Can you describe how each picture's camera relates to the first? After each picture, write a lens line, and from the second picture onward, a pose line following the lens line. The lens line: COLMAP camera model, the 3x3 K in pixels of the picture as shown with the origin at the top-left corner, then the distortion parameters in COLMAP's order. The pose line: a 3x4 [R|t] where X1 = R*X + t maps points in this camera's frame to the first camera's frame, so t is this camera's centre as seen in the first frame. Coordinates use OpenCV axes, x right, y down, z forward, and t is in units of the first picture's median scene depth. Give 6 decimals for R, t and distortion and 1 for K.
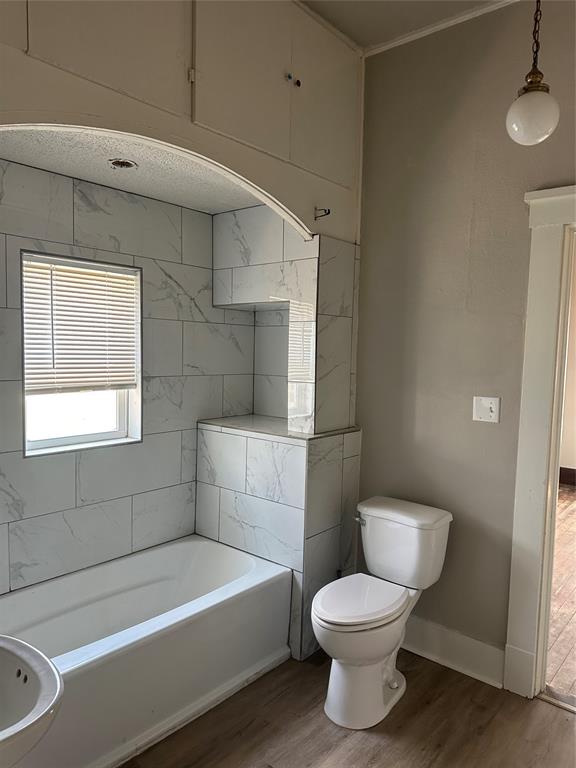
lens RADIAL K [[536.2, 0, 305.7], [0, 536.2, 385.0], [0, 0, 1]] dist [0.051955, -0.089013]
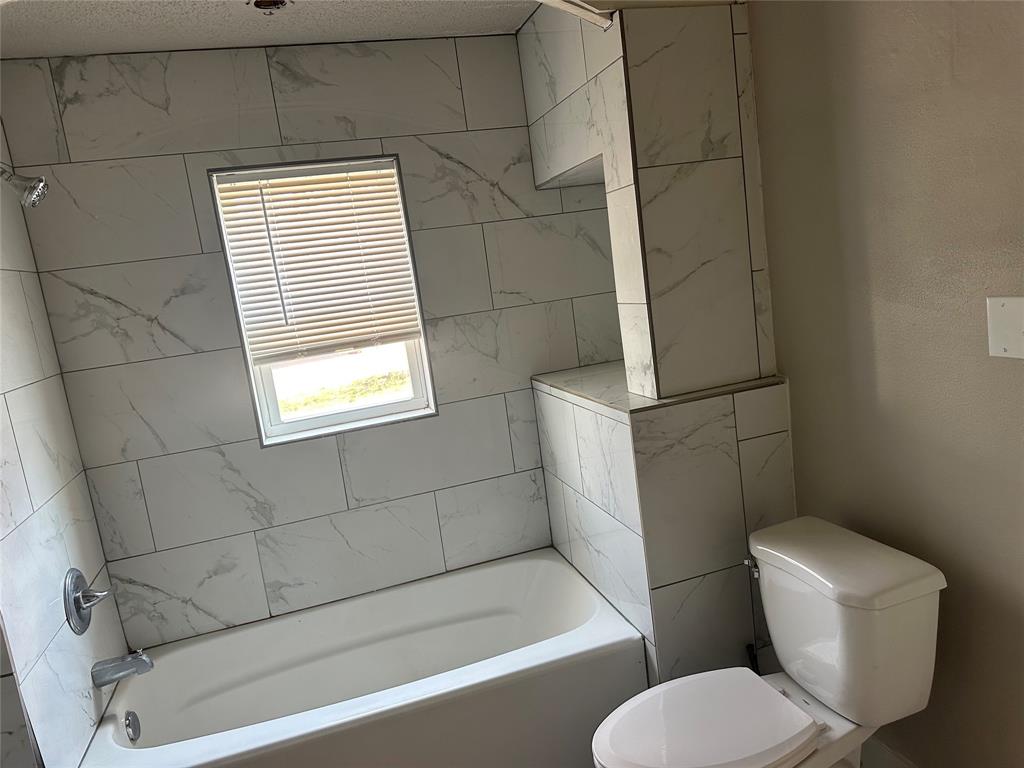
lens RADIAL K [[714.9, 0, 518.2], [0, 714.9, 379.0], [0, 0, 1]] dist [0.051955, -0.089013]
pose [[0.820783, -0.046998, -0.569304, 0.306437], [0.115334, 0.989720, 0.084575, -0.004026], [0.559476, -0.135078, 0.817765, 0.339728]]
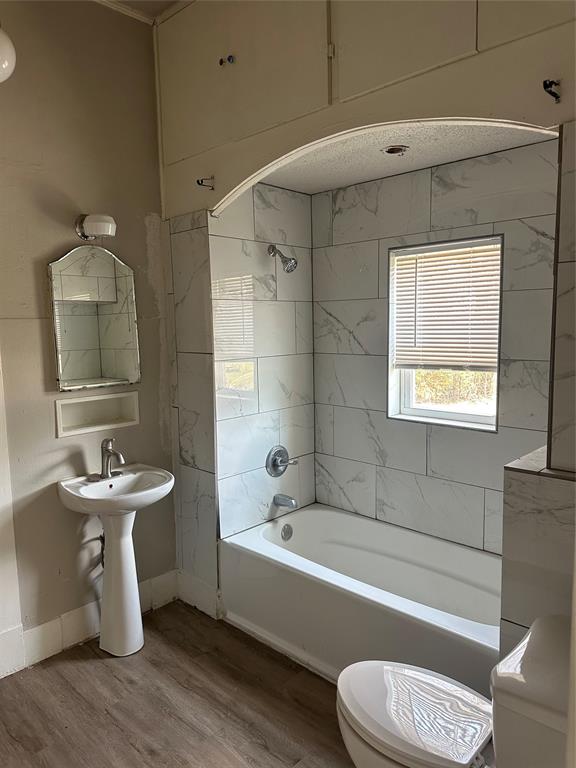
lens RADIAL K [[536.2, 0, 287.4], [0, 536.2, 382.1], [0, 0, 1]] dist [0.051955, -0.089013]
pose [[-0.083320, 0.087037, -0.992715, 0.620790], [-0.050740, 0.994516, 0.091454, -0.042433], [0.995230, 0.057990, -0.078446, 0.752252]]
